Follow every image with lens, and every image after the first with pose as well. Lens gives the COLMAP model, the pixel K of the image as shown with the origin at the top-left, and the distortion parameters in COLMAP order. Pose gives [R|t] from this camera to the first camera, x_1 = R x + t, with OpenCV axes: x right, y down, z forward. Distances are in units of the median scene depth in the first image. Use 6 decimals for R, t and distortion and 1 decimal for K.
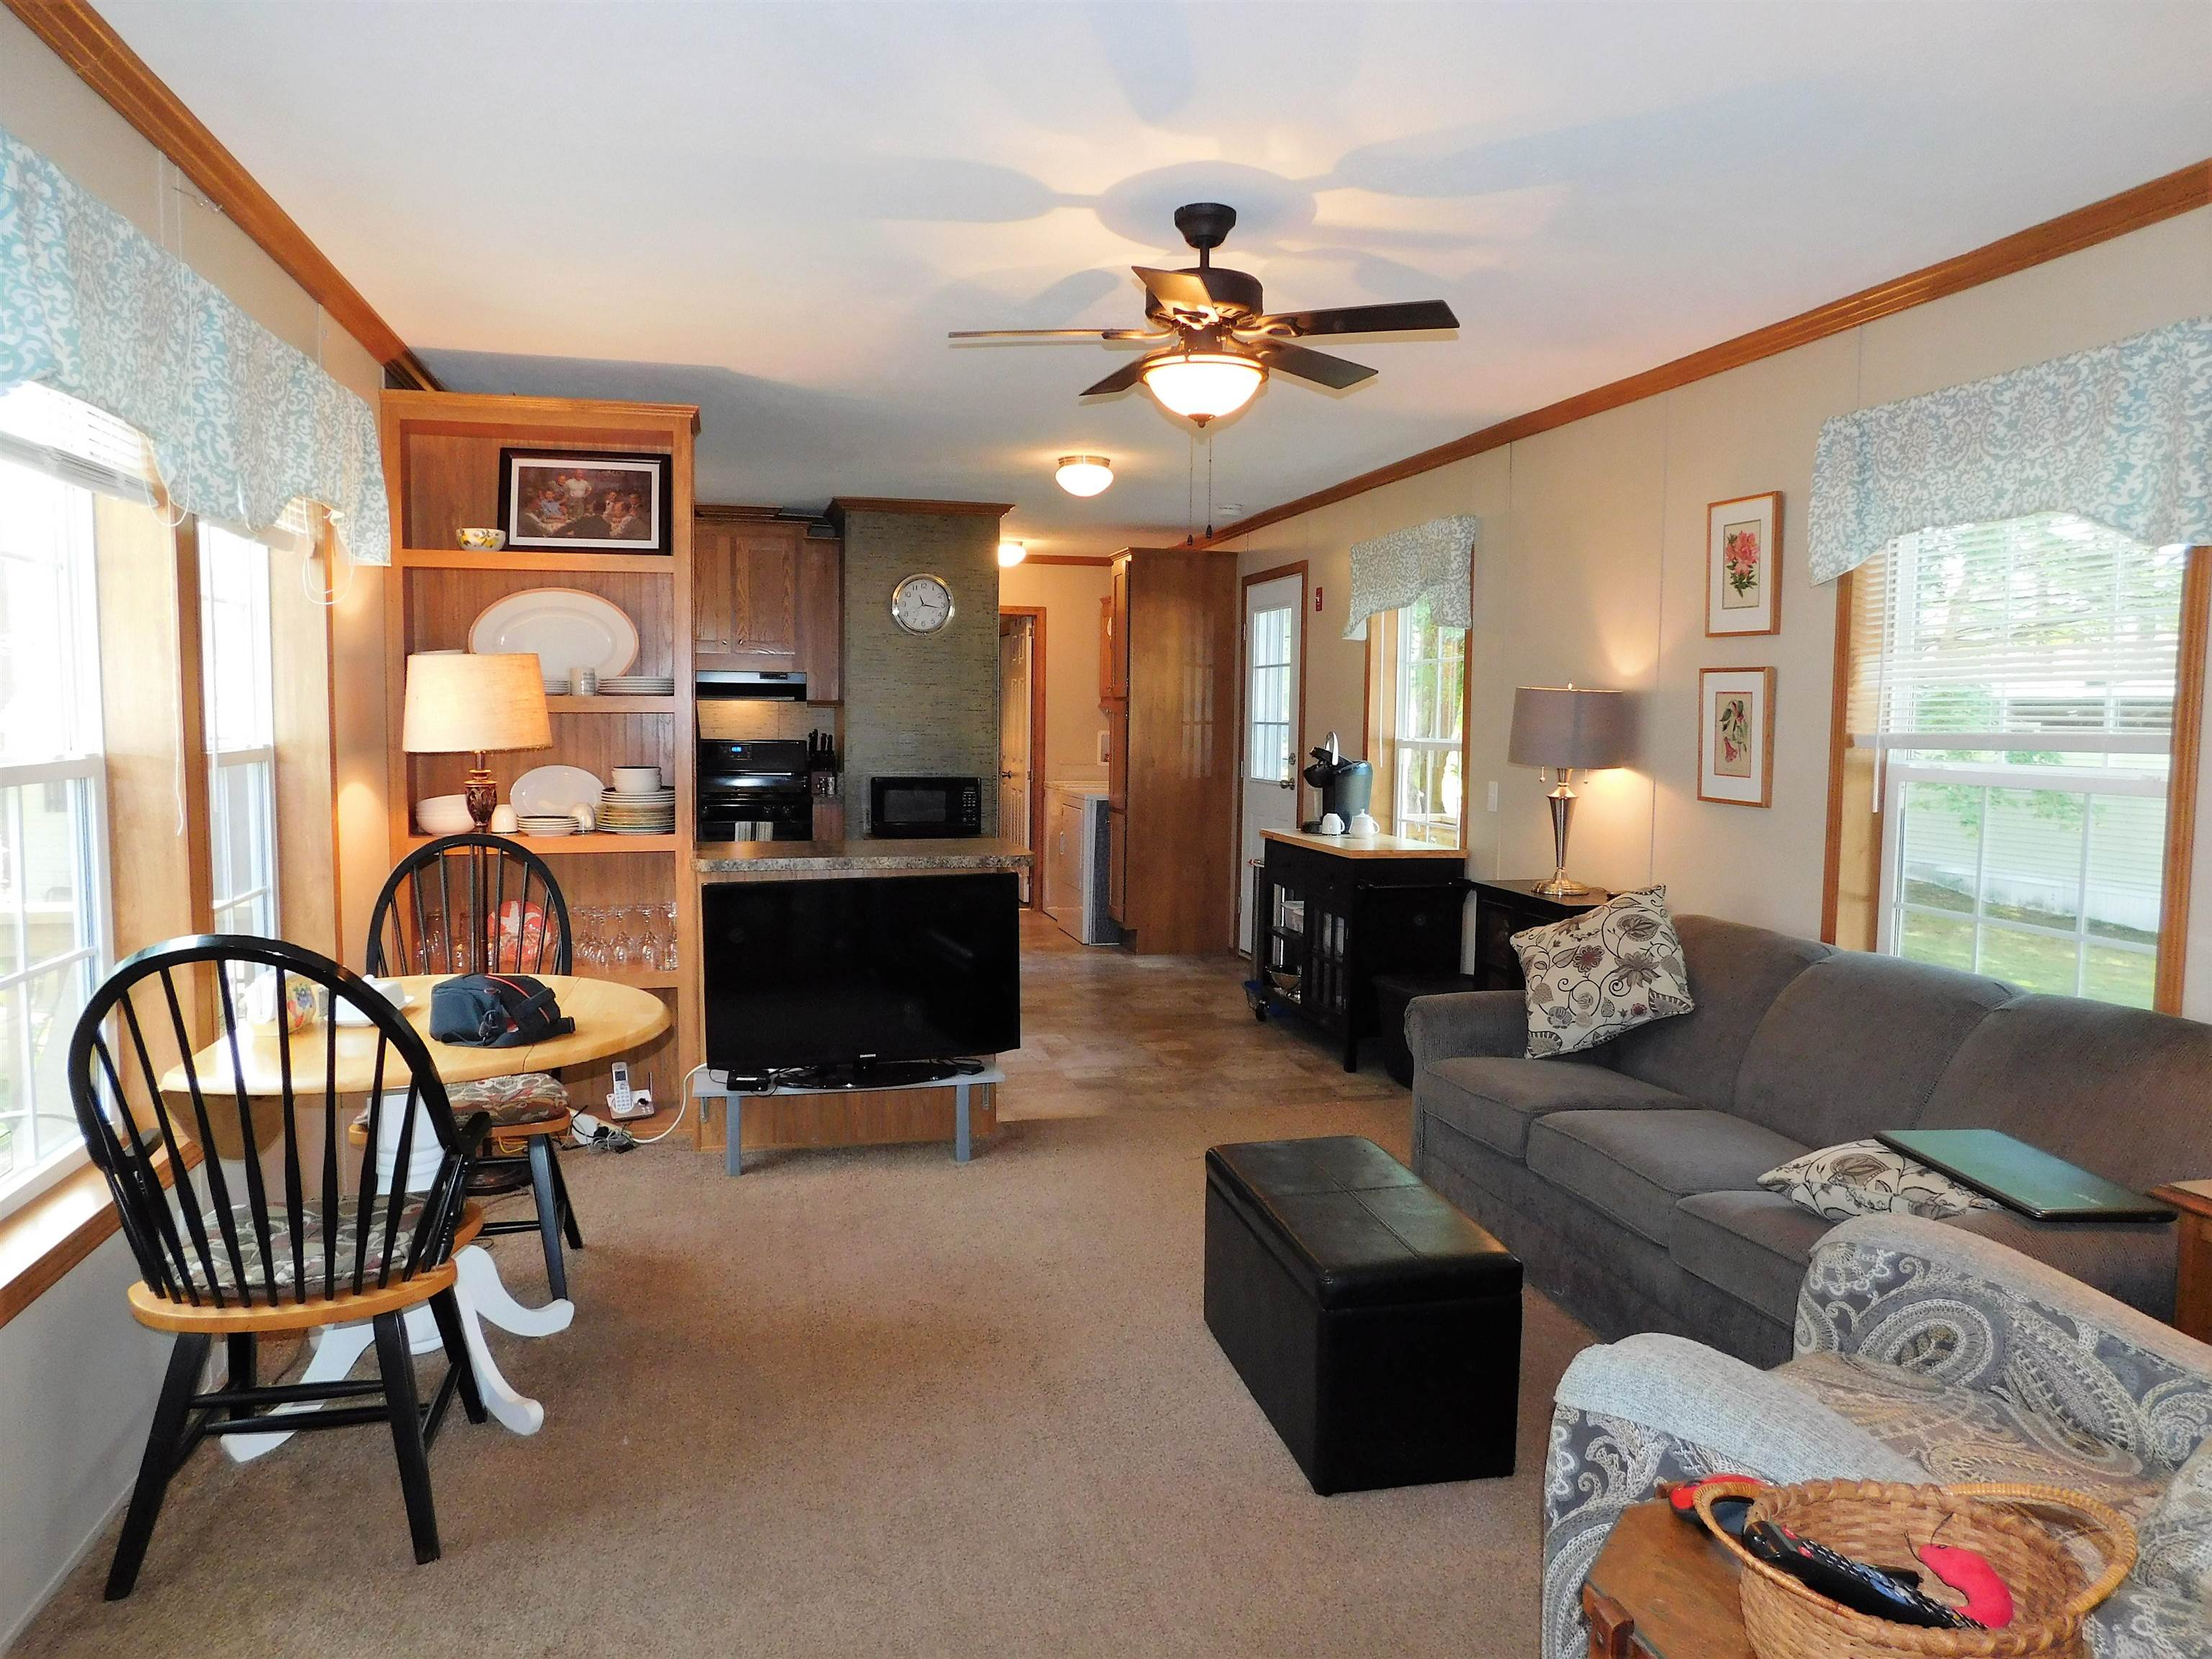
lens RADIAL K [[1467.9, 0, 1135.5], [0, 1467.9, 845.1], [0, 0, 1]] dist [-0.070405, 0.044216]
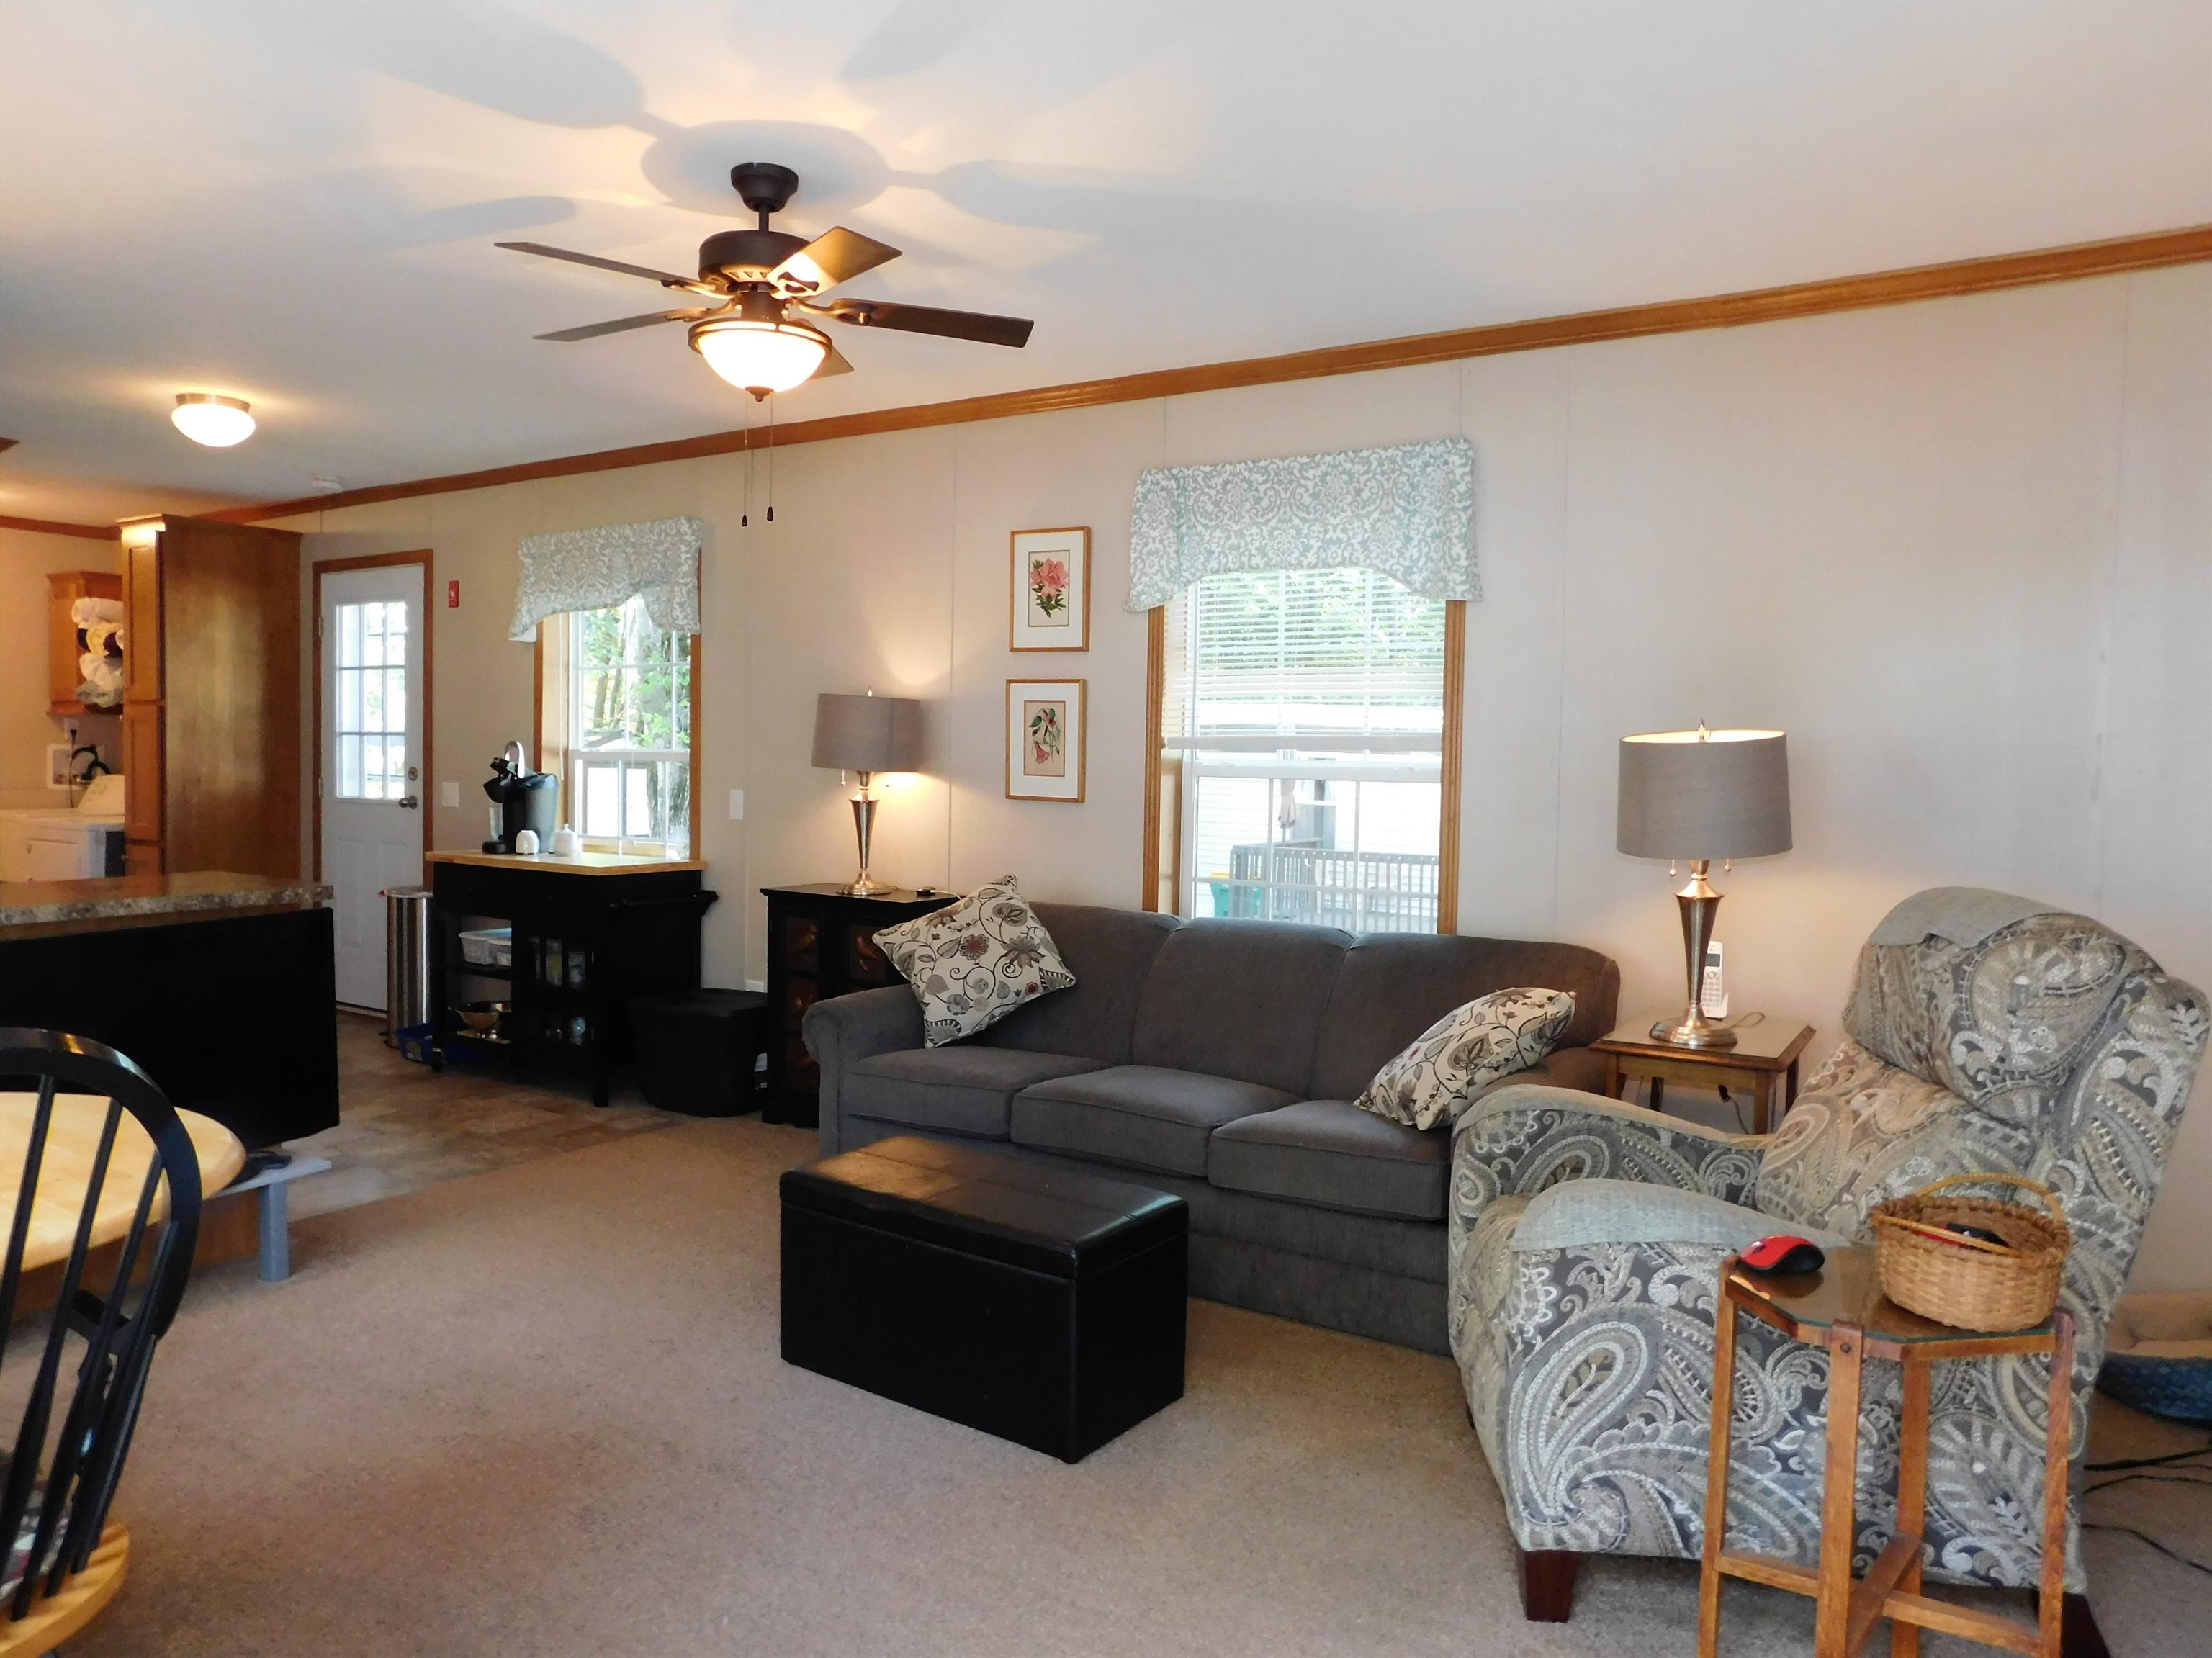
lens RADIAL K [[1467.8, 0, 1174.8], [0, 1467.8, 848.8], [0, 0, 1]] dist [-0.070405, 0.044216]
pose [[0.719450, -0.045394, 0.693059, -0.330741], [0.052961, 0.998542, 0.010424, 0.002690], [-0.692522, 0.029206, 0.720805, 0.122399]]
